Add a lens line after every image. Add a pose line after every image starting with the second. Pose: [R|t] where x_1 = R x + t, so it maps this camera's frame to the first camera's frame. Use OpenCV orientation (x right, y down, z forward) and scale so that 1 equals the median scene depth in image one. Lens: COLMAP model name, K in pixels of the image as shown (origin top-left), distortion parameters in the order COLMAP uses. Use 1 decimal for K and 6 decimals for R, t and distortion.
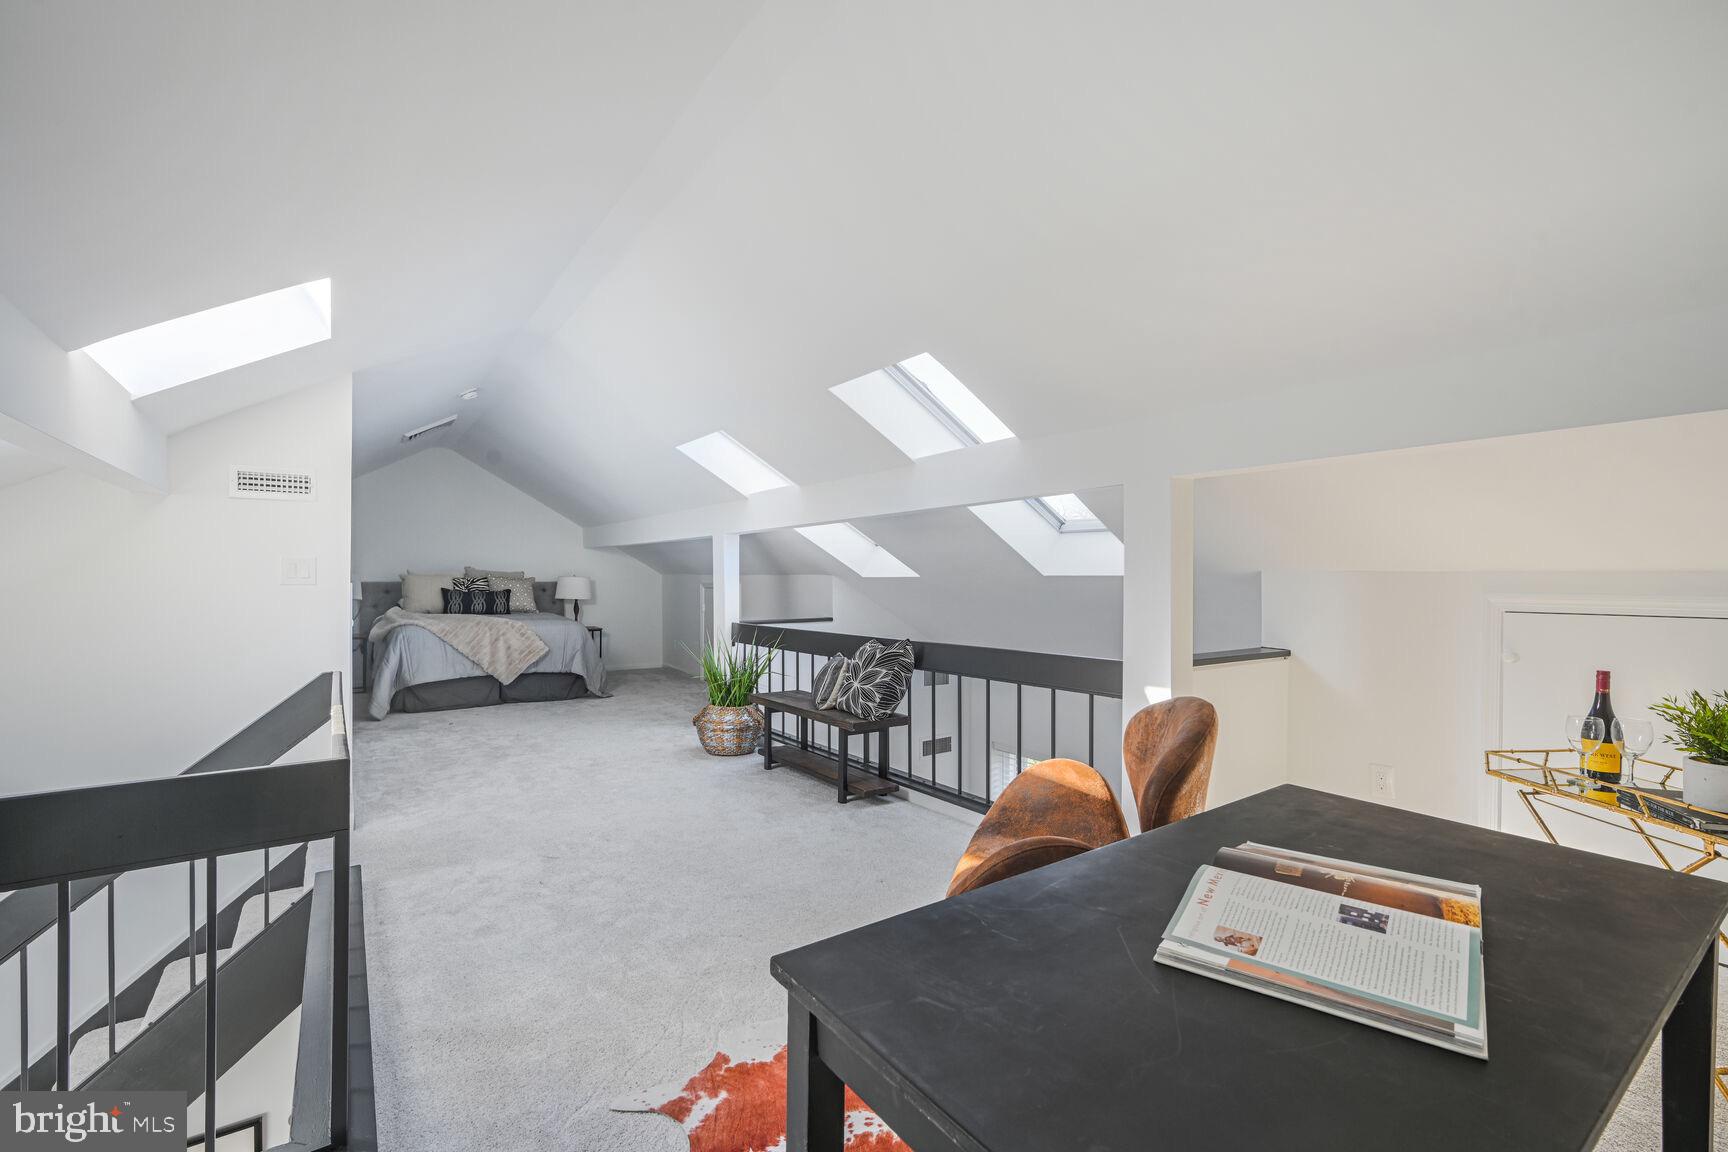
lens RADIAL K [[749.9, 0, 864.0], [0, 749.9, 576.0], [0, 0, 1]] dist [0.009788, 0.000058]
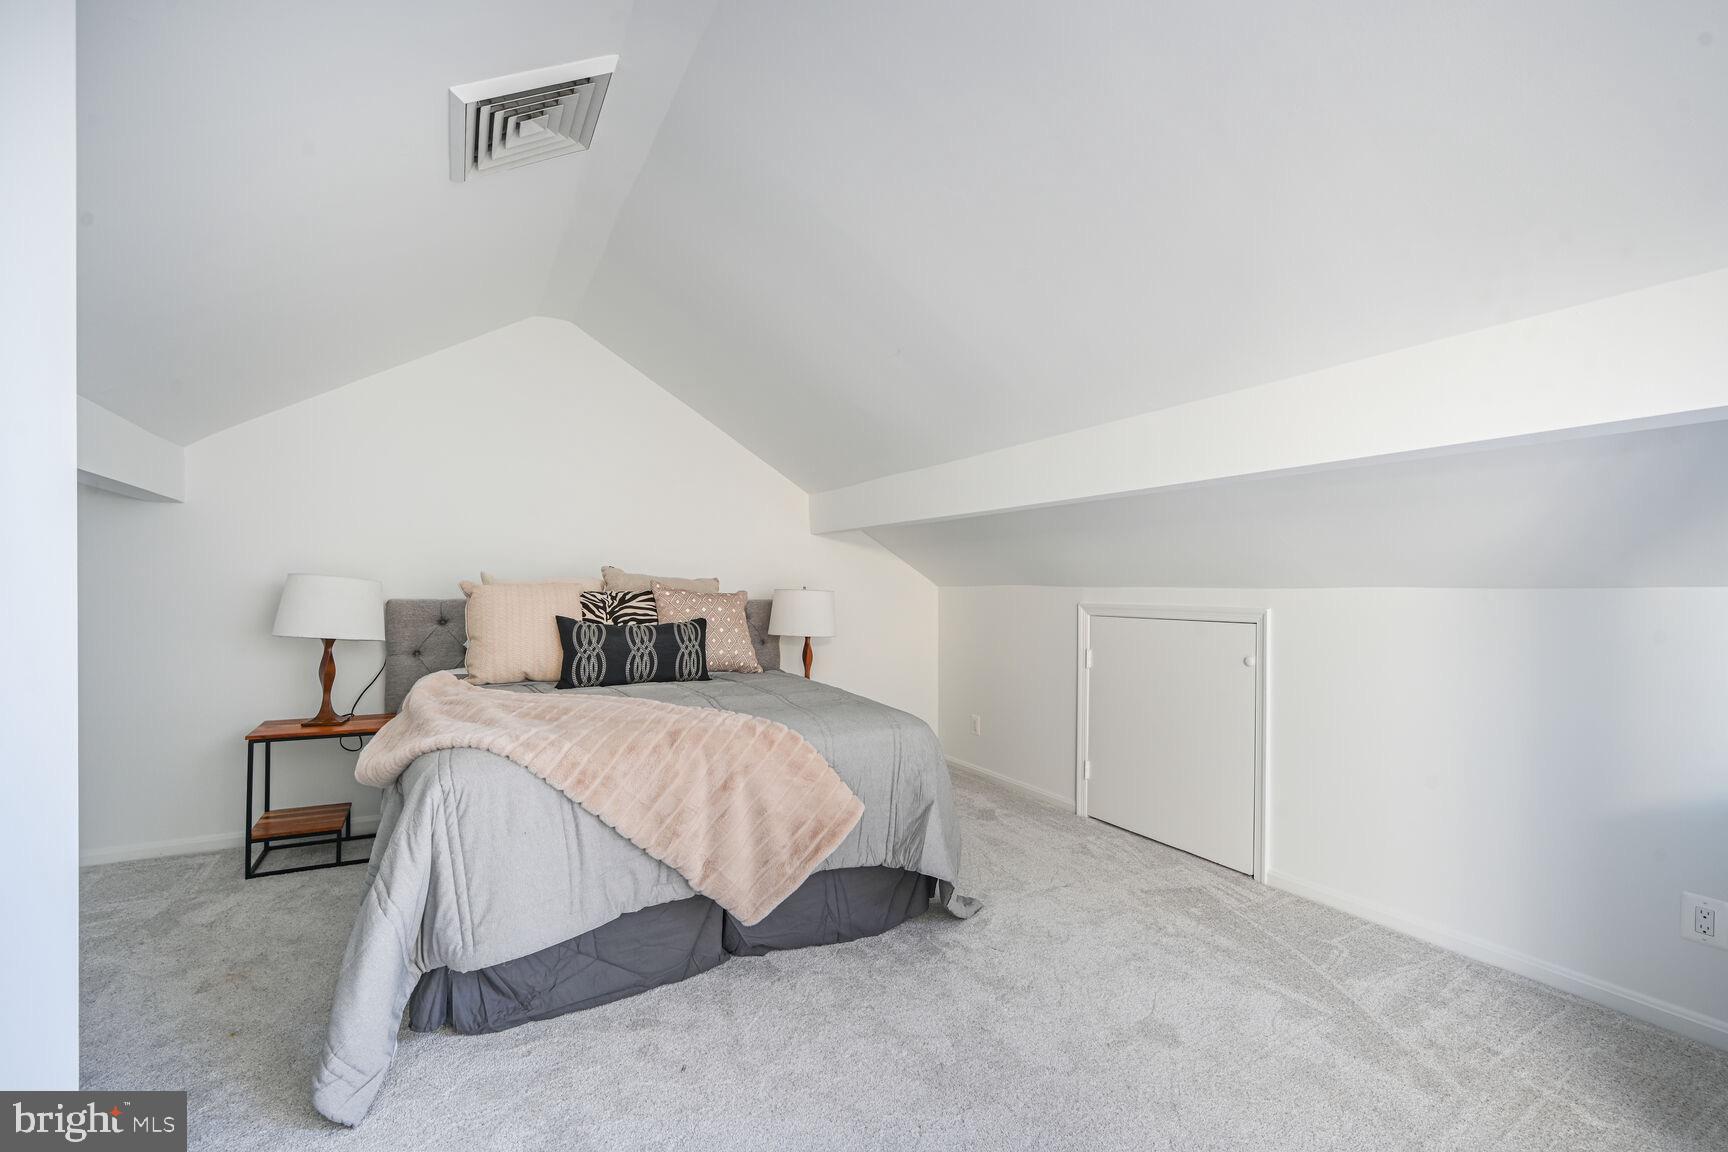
lens RADIAL K [[774.9, 0, 864.0], [0, 774.9, 576.0], [0, 0, 1]] dist [-0.000156, -0.000012]
pose [[0.993795, 0.003273, -0.111175, -0.373106], [-0.005395, 0.999809, -0.018800, 0.001045], [0.111092, 0.019283, 0.993623, 0.641602]]
